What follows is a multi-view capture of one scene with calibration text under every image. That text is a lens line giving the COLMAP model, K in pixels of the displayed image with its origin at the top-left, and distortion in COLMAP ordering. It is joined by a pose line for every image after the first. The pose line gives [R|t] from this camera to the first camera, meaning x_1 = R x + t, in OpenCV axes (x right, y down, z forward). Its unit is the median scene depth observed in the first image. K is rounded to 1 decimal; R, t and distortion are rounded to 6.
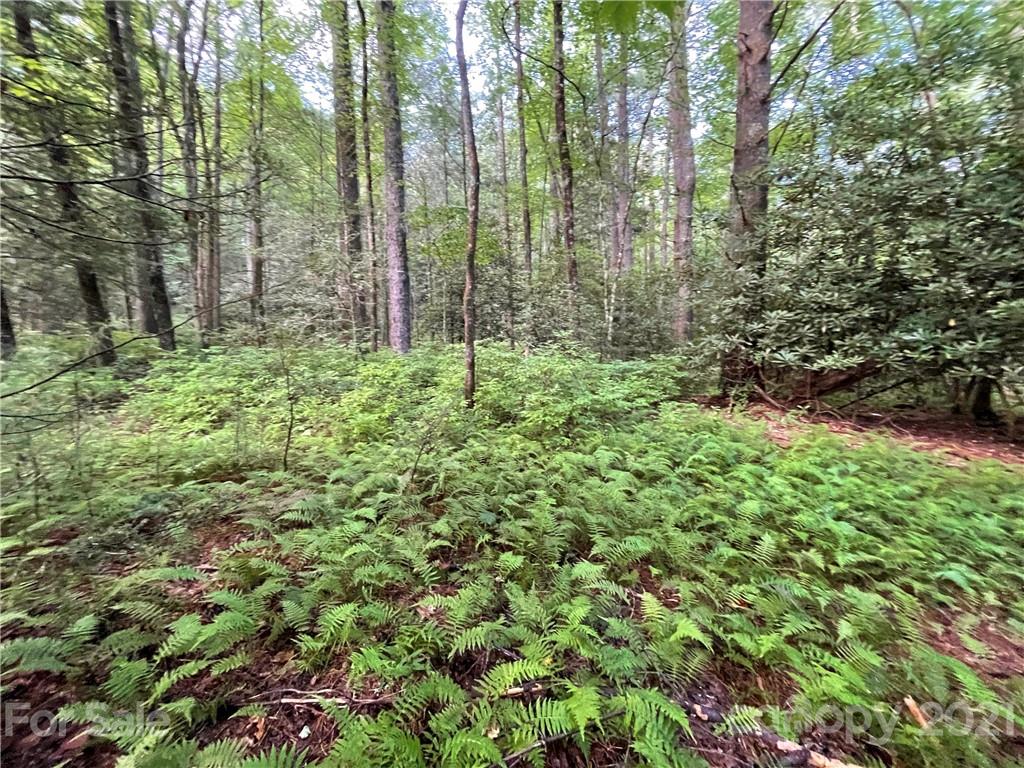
lens RADIAL K [[411.5, 0, 511.0], [0, 411.5, 380.2], [0, 0, 1]] dist [-0.002078, -0.000249]
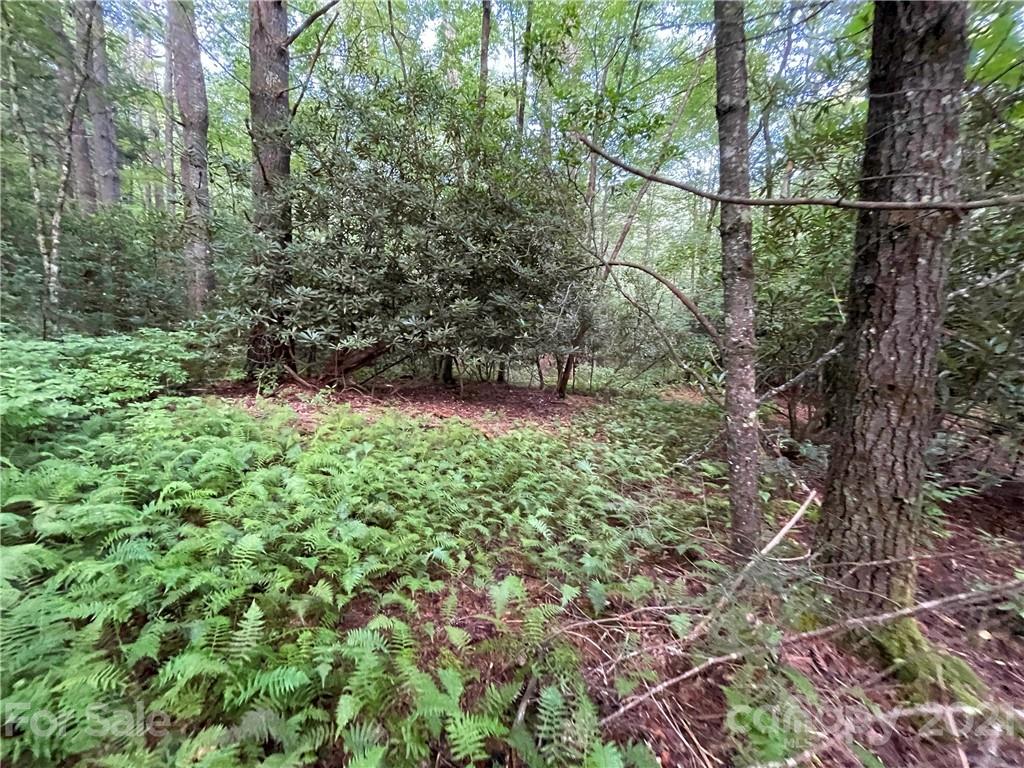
lens RADIAL K [[408.3, 0, 503.9], [0, 408.3, 371.7], [0, 0, 1]] dist [0.005843, 0.000296]
pose [[0.544121, -0.053202, 0.837319, 0.107295], [0.018155, 0.998500, 0.051645, -0.015515], [-0.838811, -0.012899, 0.544271, 0.100557]]
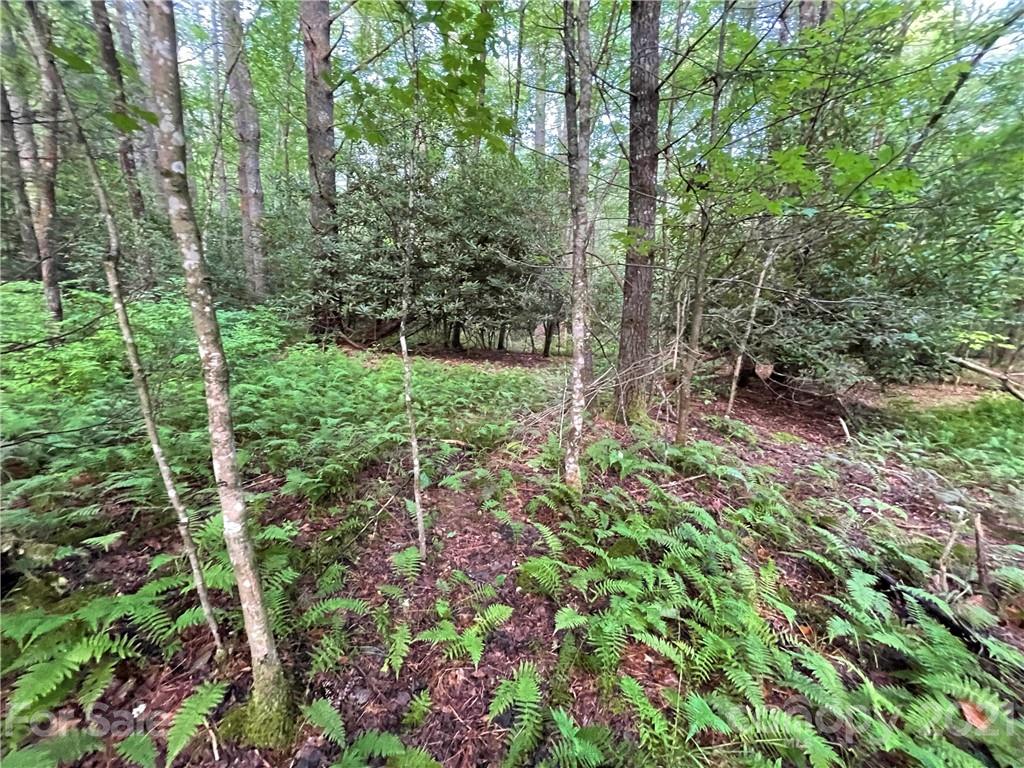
lens RADIAL K [[408.3, 0, 503.9], [0, 408.3, 371.7], [0, 0, 1]] dist [0.005843, 0.000296]
pose [[0.553051, -0.105774, 0.826406, -0.230318], [0.030442, 0.993811, 0.106828, 0.018882], [-0.832591, -0.033924, 0.552849, -0.161491]]
